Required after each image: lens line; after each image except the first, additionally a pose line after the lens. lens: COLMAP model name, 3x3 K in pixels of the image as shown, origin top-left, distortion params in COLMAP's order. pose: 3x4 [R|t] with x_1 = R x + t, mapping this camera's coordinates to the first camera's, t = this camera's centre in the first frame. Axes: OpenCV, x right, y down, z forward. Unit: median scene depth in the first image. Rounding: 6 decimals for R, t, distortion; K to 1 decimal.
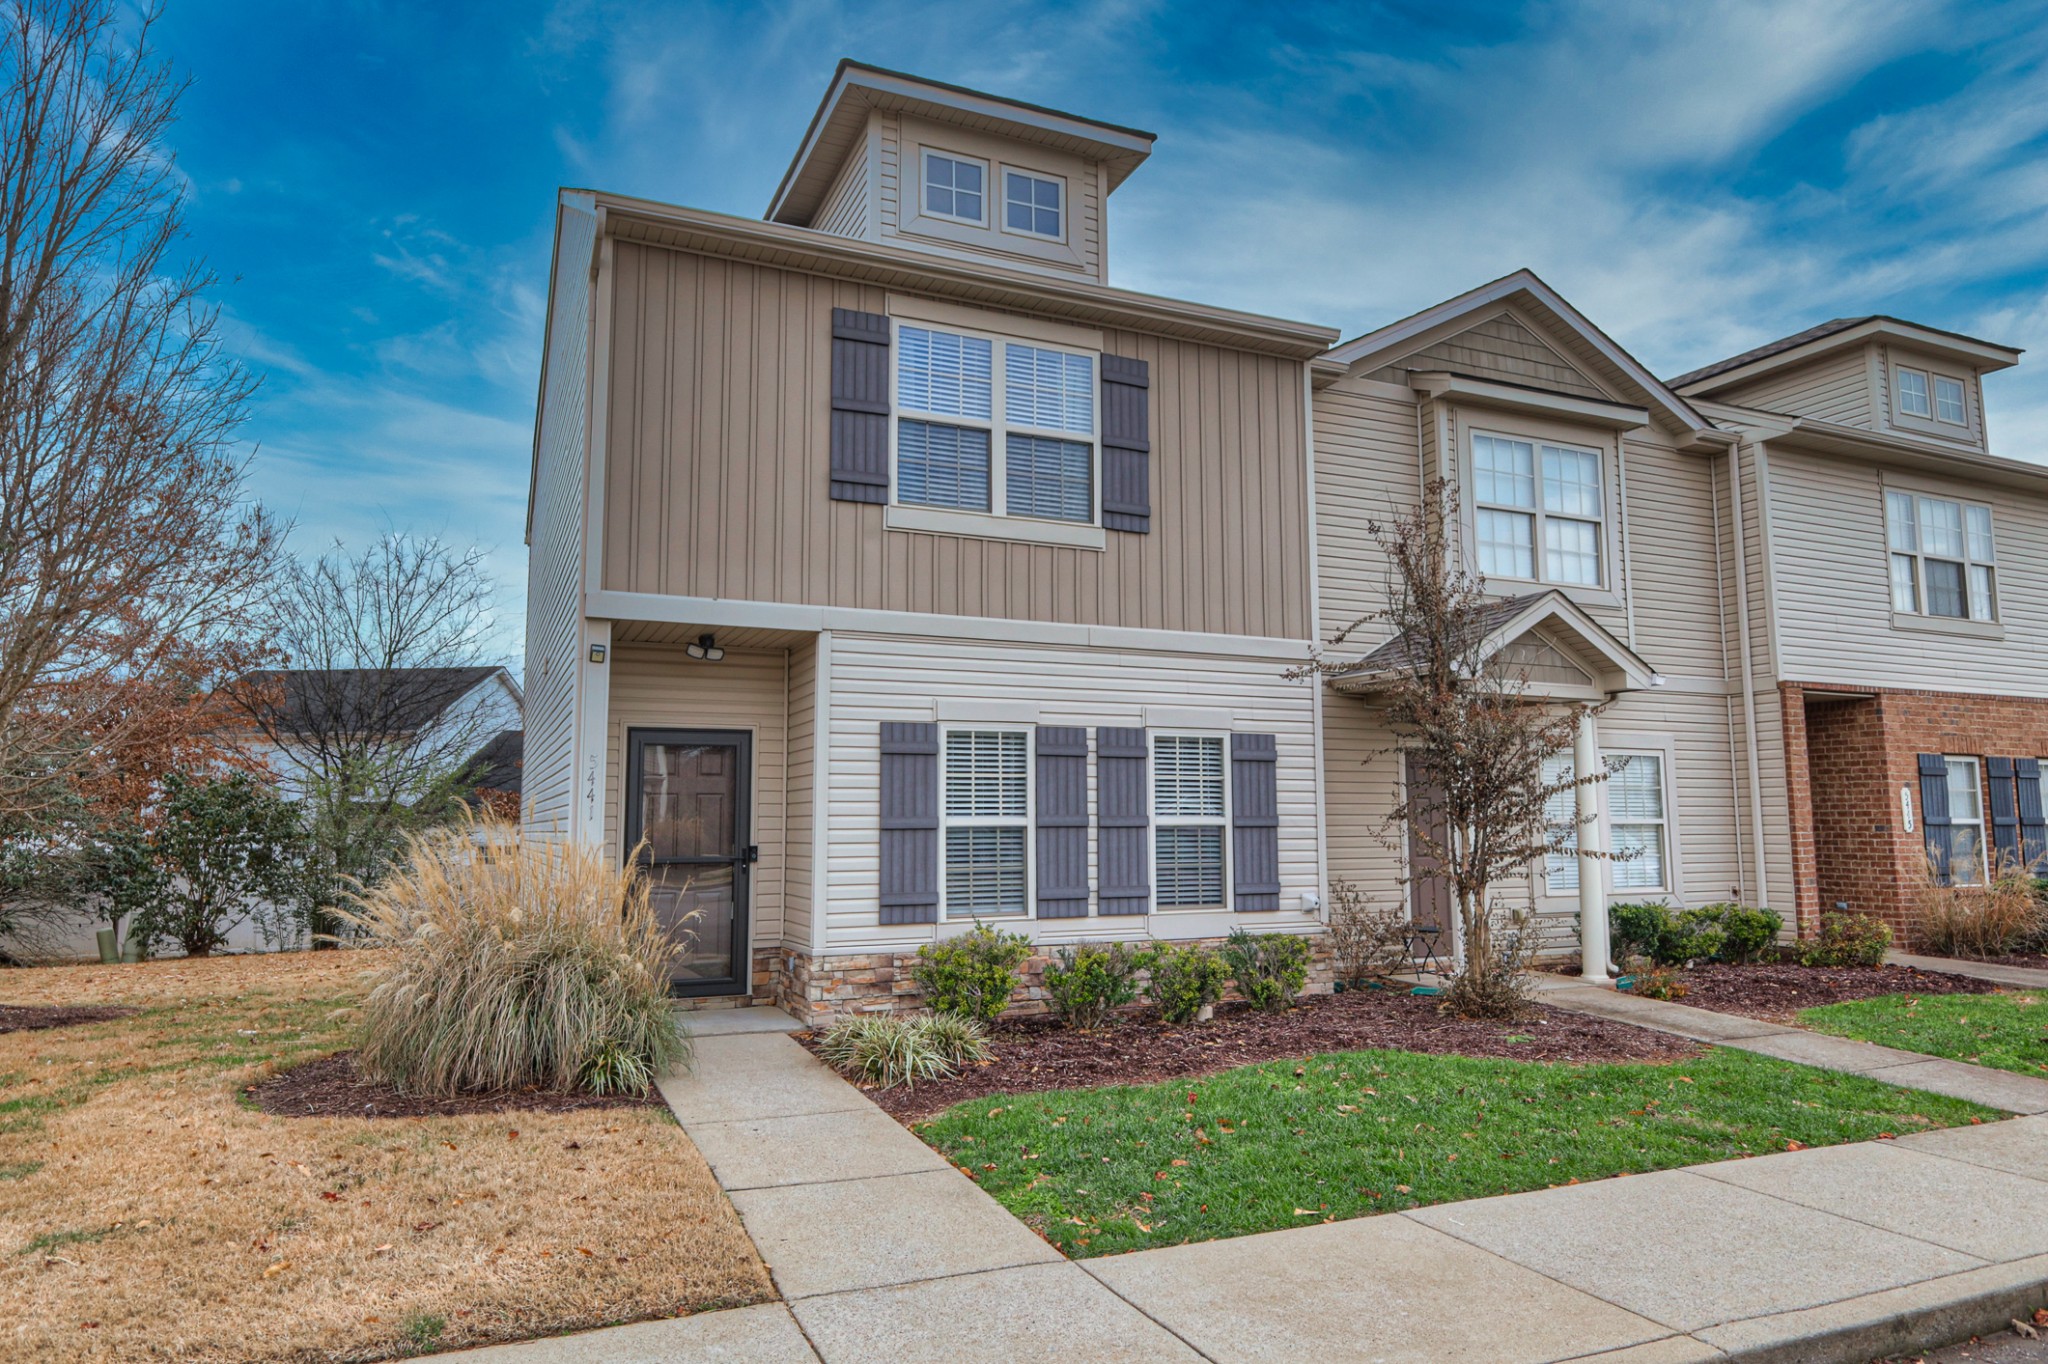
lens RADIAL K [[1252.2, 0, 1024.0], [0, 1252.2, 682.0], [0, 0, 1]] dist [0.008252, -0.000562]
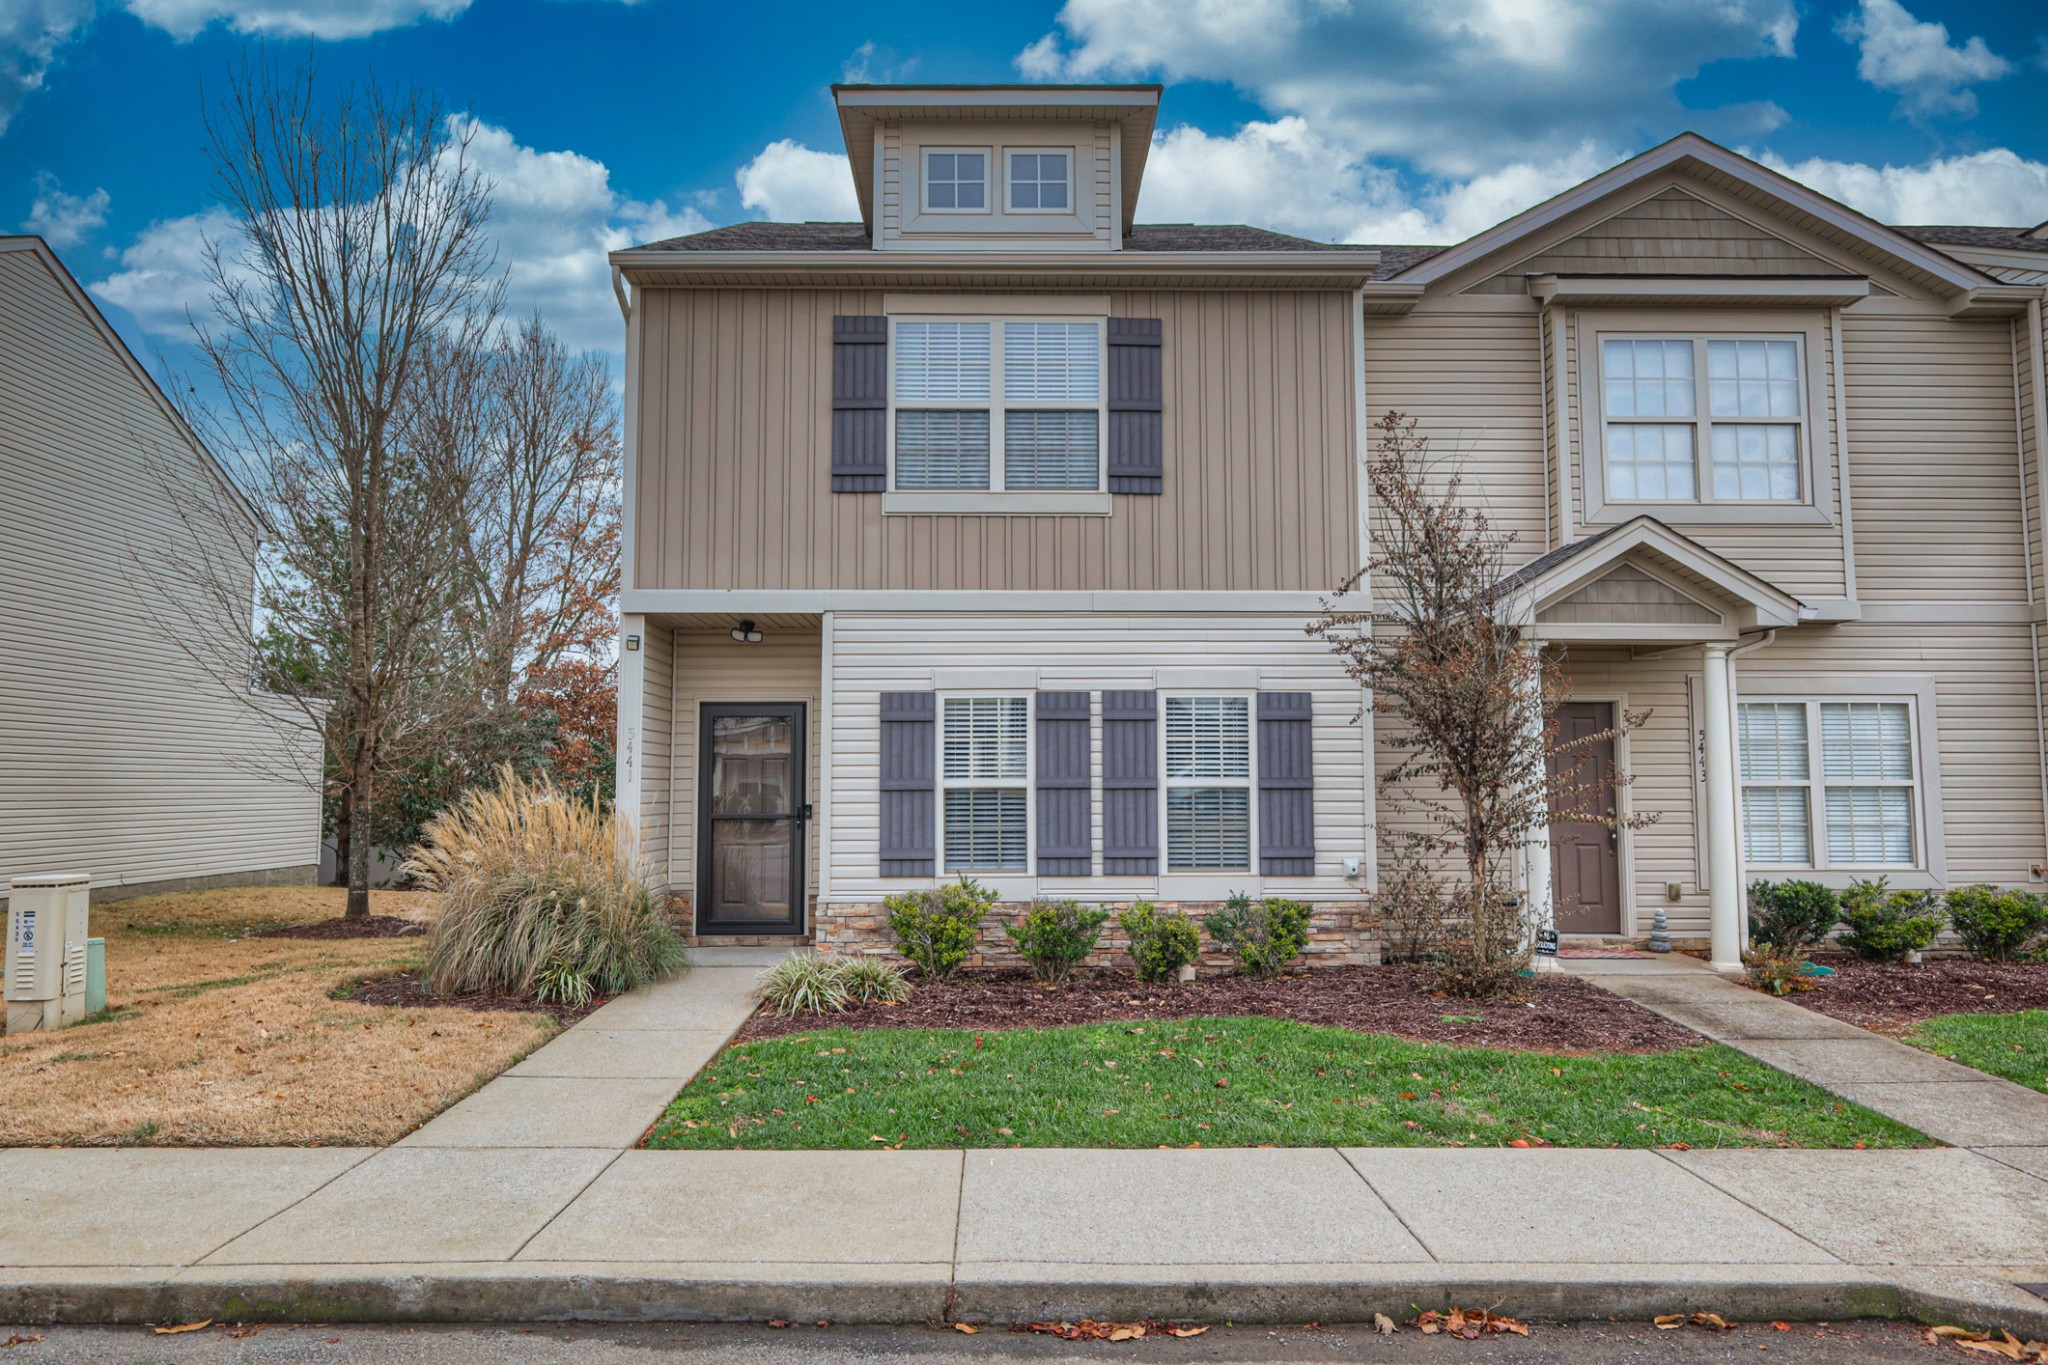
lens RADIAL K [[1285.0, 0, 1020.2], [0, 1285.0, 684.5], [0, 0, 1]] dist [0.003068, -0.000038]
pose [[0.920802, -0.029390, -0.388922, 0.409814], [0.043504, 0.998674, 0.027531, -0.000750], [0.387597, -0.042270, 0.920859, 0.013565]]
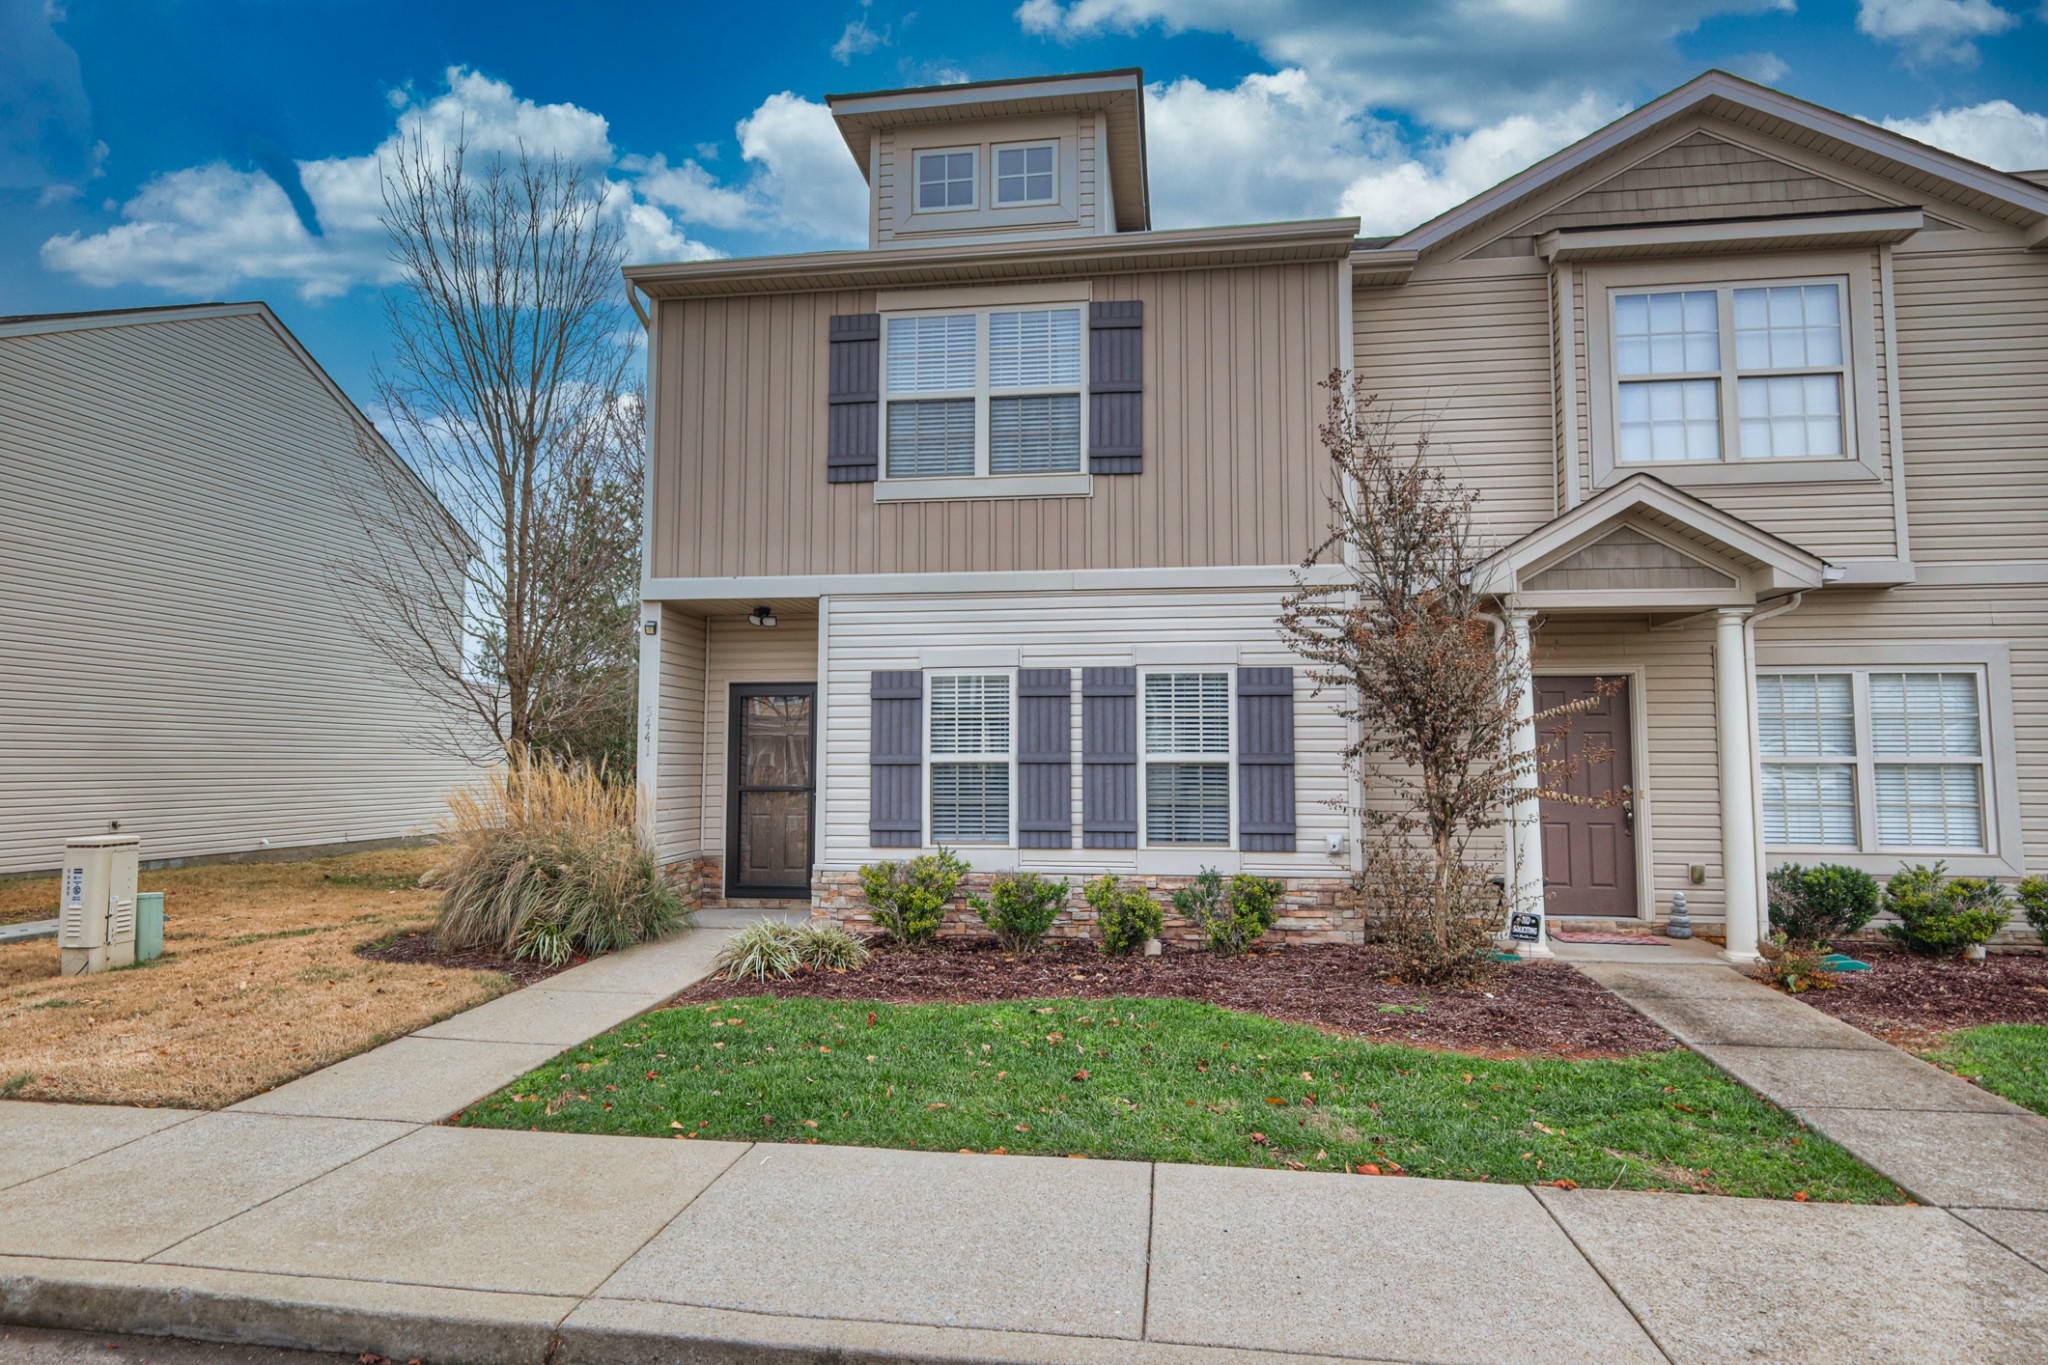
lens RADIAL K [[1106.0, 0, 1024.0], [0, 1106.0, 682.5], [0, 0, 1]] dist [0.007840, -0.000815]
pose [[0.850617, -0.034412, -0.524658, 0.506281], [0.056339, 0.998076, 0.025877, 0.022064], [0.522758, -0.051570, 0.850920, 0.196472]]
